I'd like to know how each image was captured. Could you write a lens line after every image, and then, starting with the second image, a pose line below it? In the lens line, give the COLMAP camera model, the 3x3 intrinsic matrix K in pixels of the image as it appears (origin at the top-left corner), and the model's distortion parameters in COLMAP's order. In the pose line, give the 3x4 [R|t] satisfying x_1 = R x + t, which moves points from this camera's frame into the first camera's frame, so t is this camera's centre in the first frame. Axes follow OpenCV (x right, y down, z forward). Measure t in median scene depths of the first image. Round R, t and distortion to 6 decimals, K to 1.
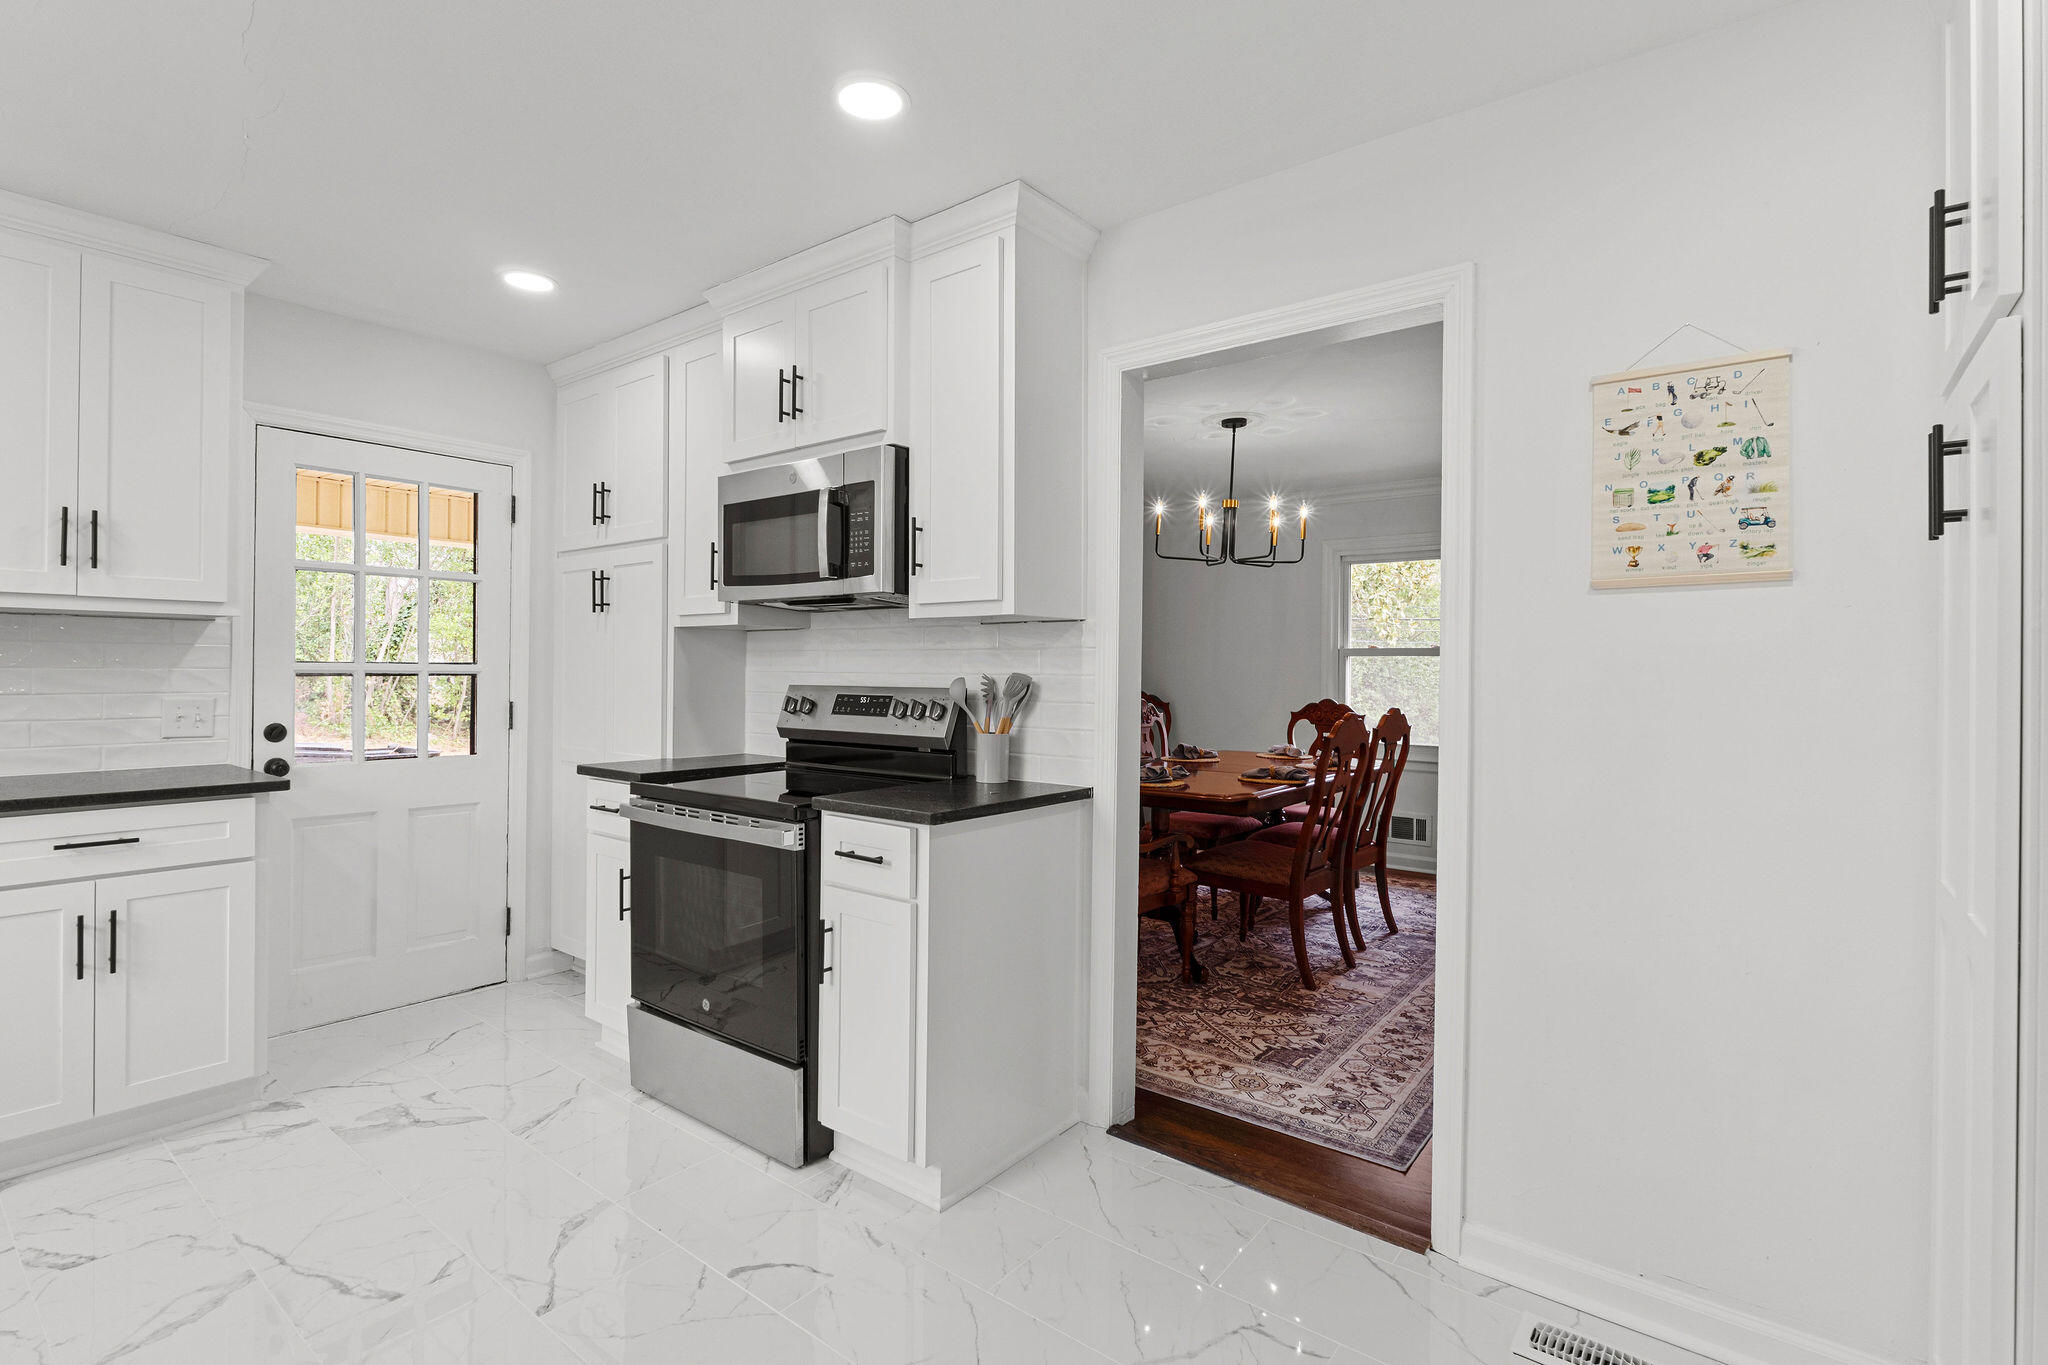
lens RADIAL K [[967.6, 0, 1018.0], [0, 967.6, 668.1], [0, 0, 1]] dist [-0.009387, 0.000572]
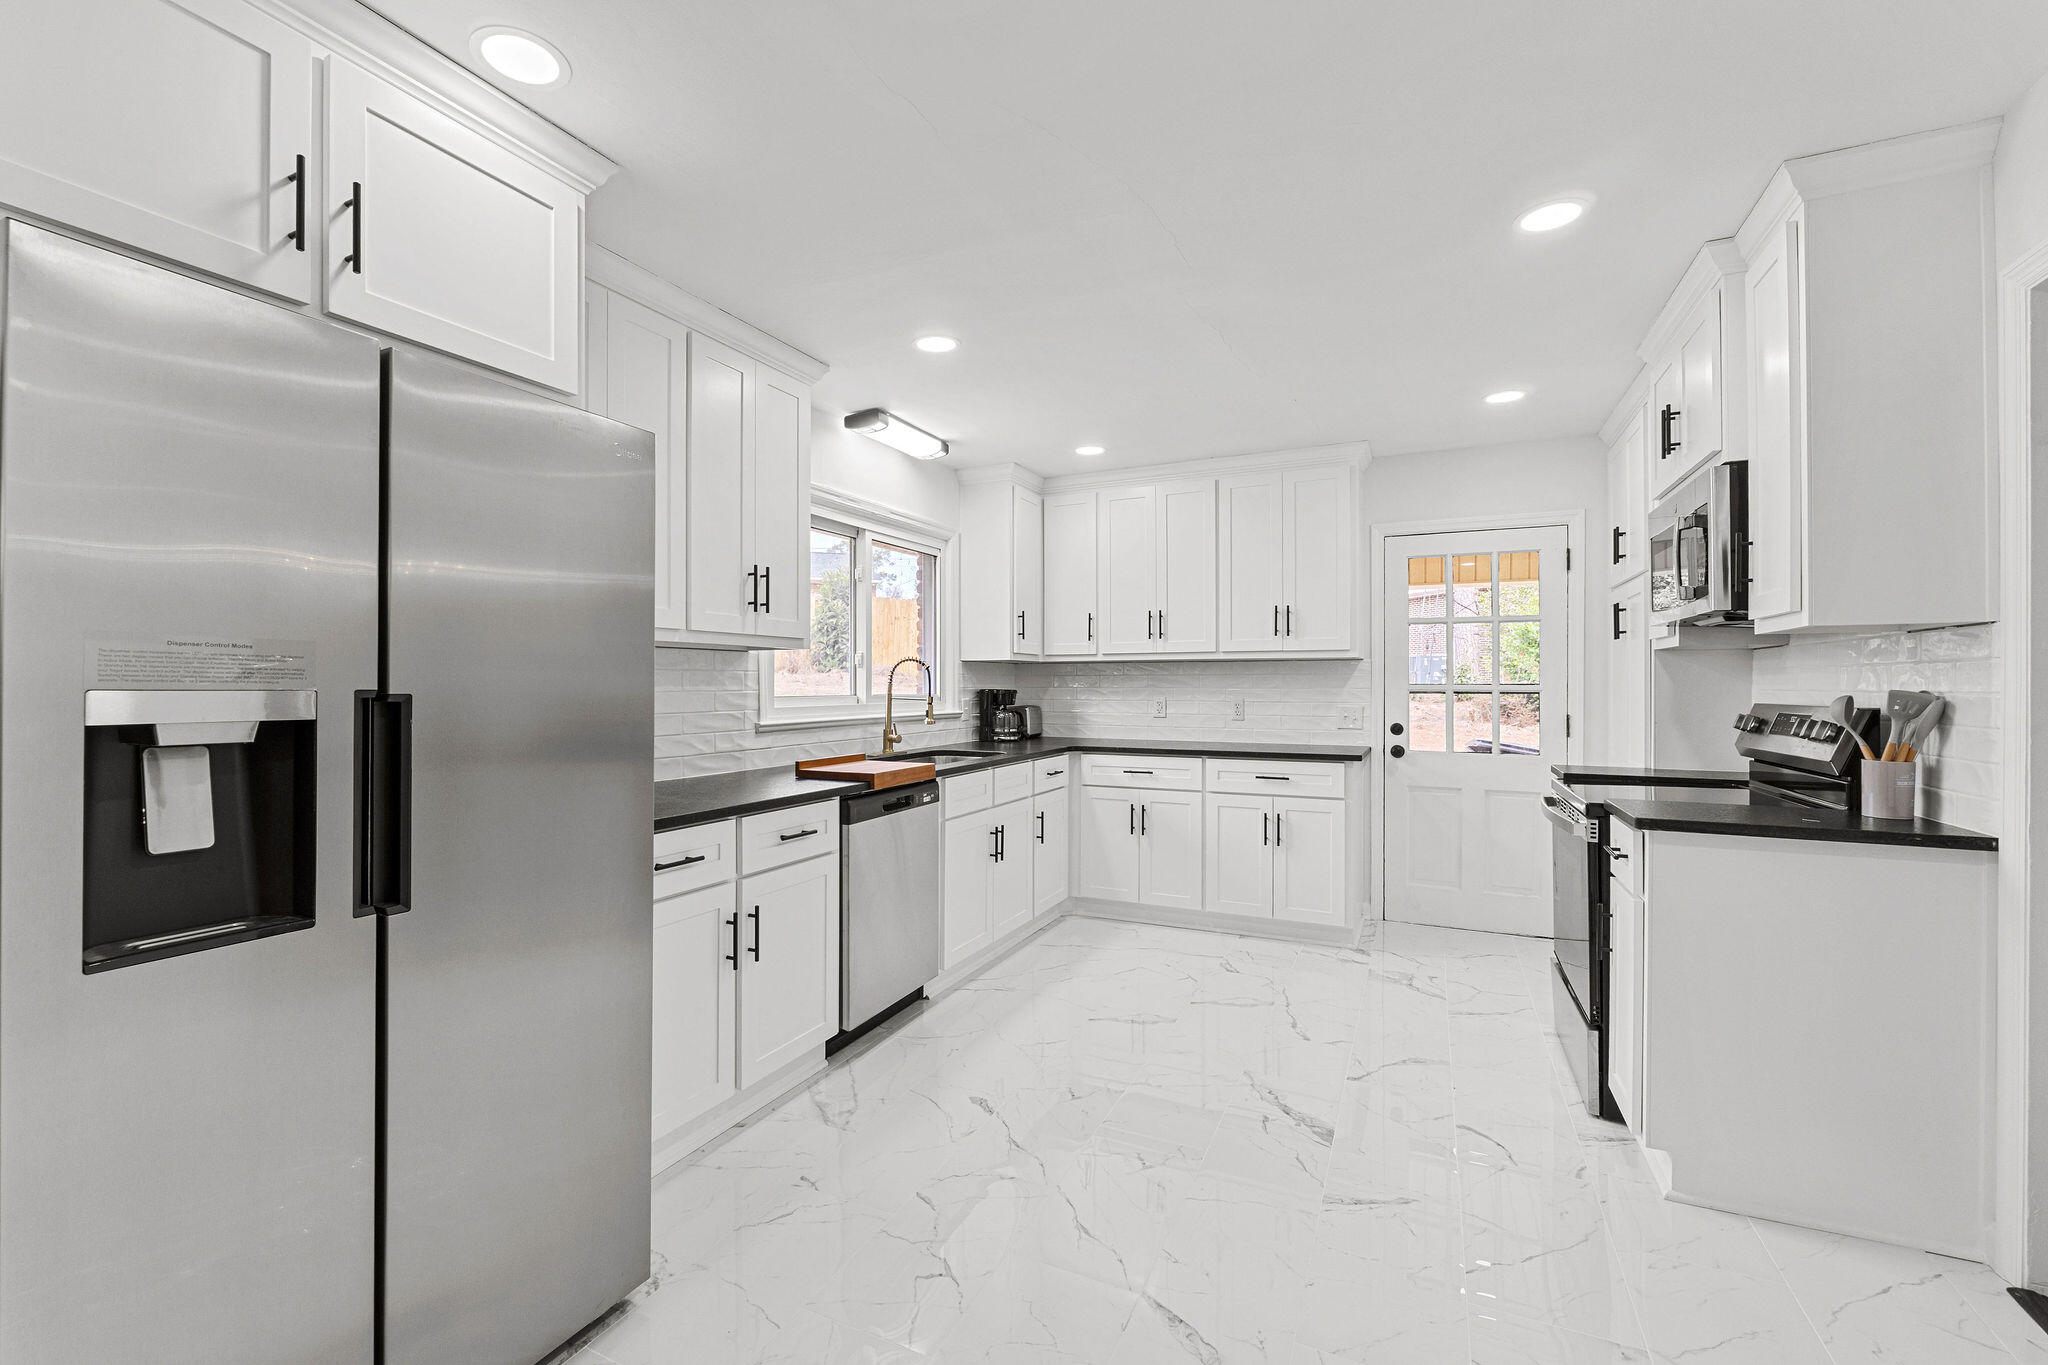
lens RADIAL K [[862.8, 0, 987.2], [0, 862.8, 678.8], [0, 0, 1]] dist [-0.006546, -0.000390]
pose [[0.202616, -0.014471, -0.979151, 0.550059], [0.001362, 0.999894, -0.014496, 0.004945], [0.979257, 0.001603, 0.202614, 0.063206]]
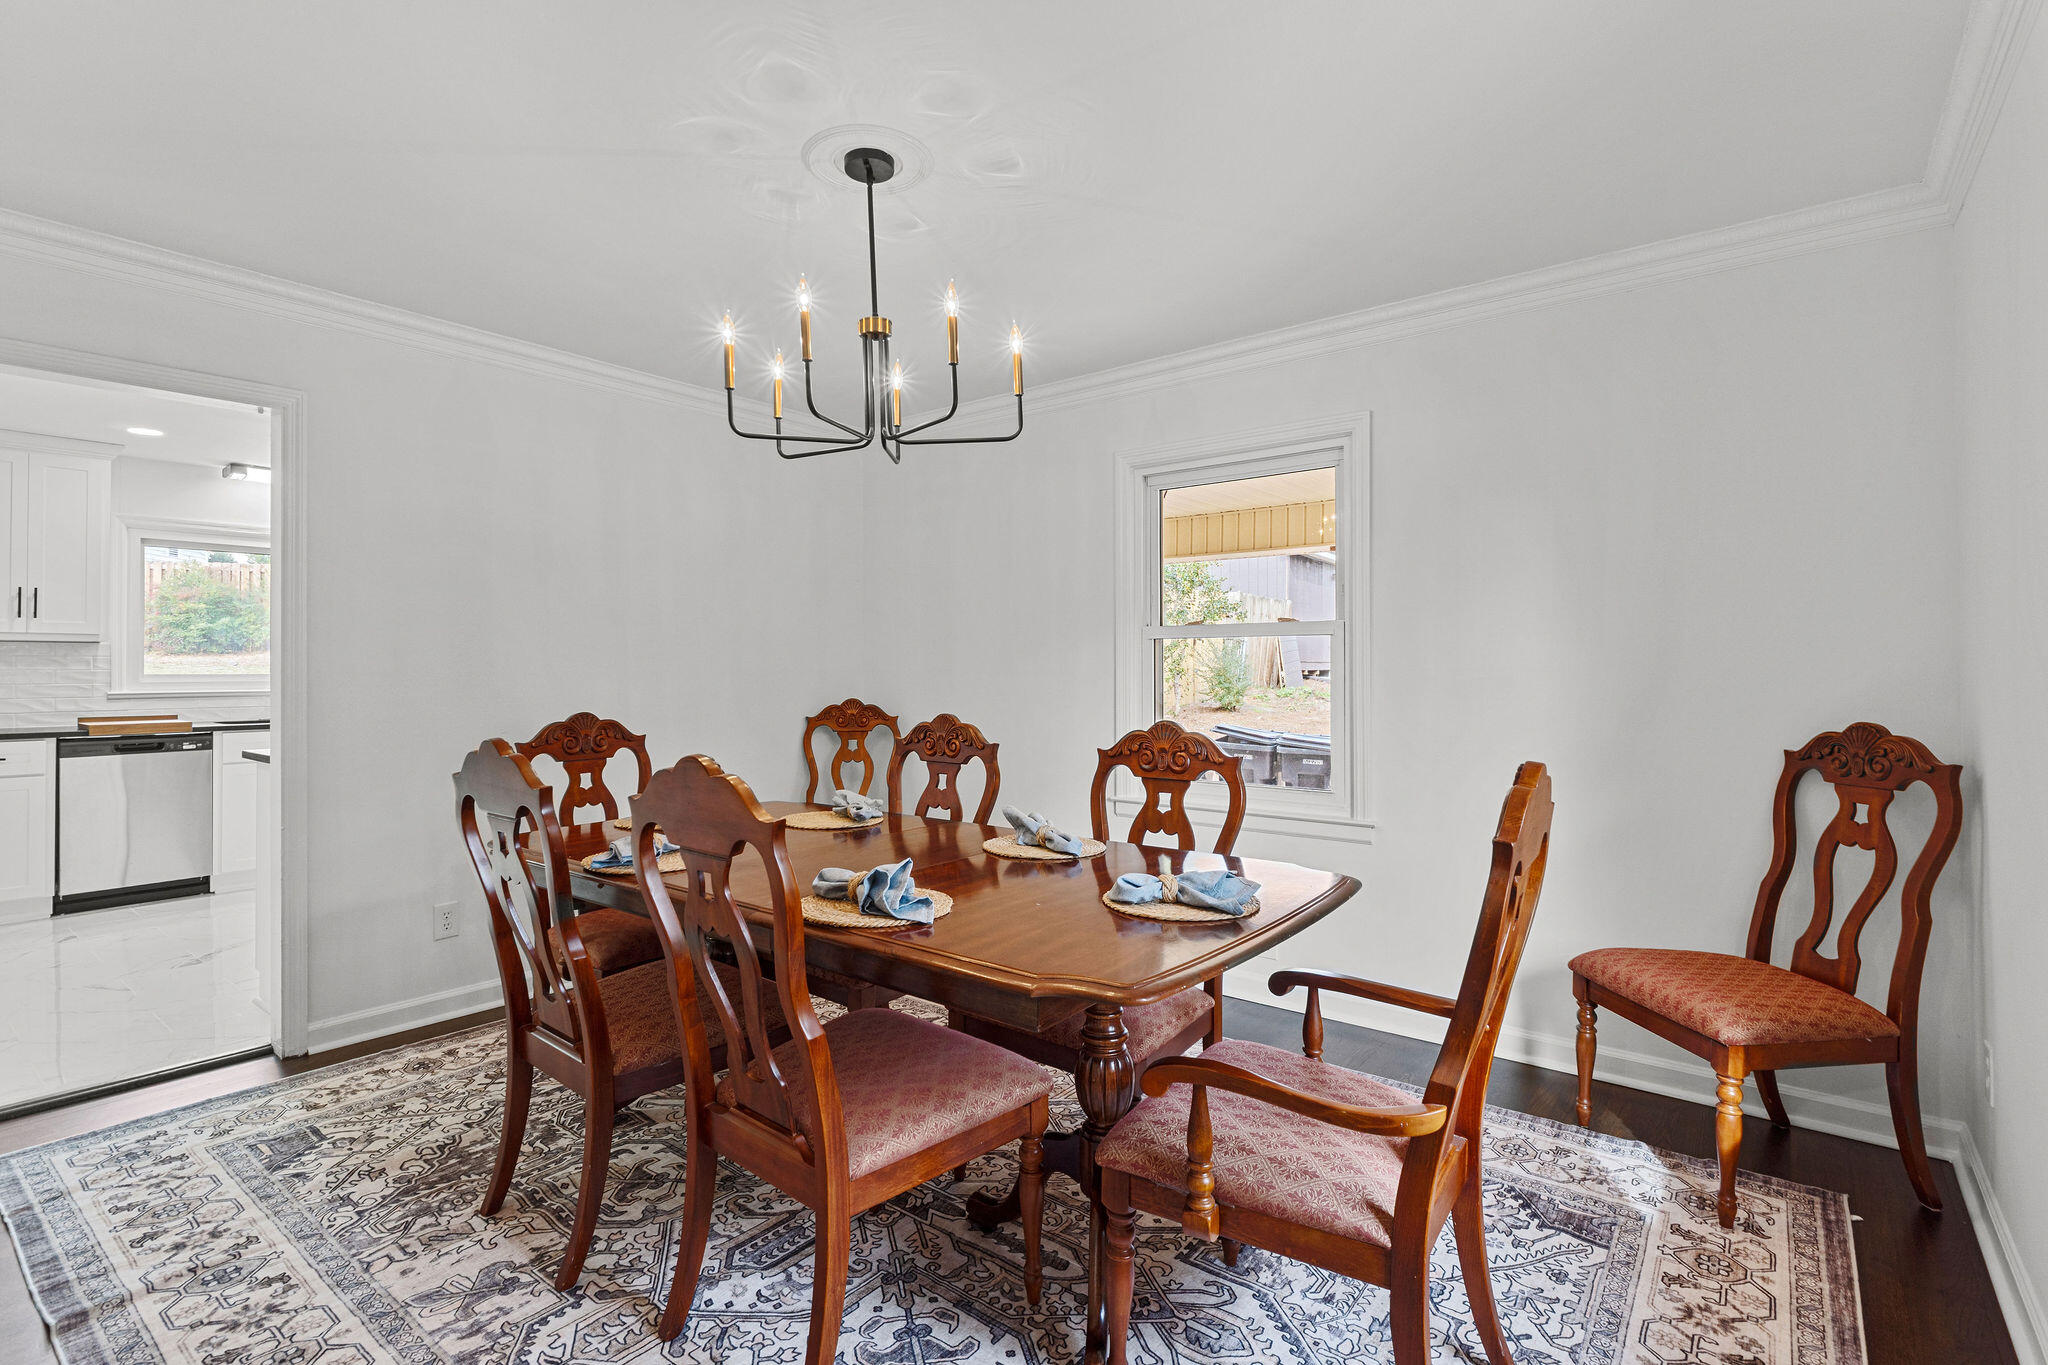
lens RADIAL K [[967.6, 0, 993.2], [0, 967.6, 641.0], [0, 0, 1]] dist [-0.009387, 0.000572]
pose [[-0.015042, -0.038990, -0.999126, 1.210718], [0.001000, 0.999238, -0.039009, 0.022454], [0.999886, -0.001586, -0.014991, 1.793840]]
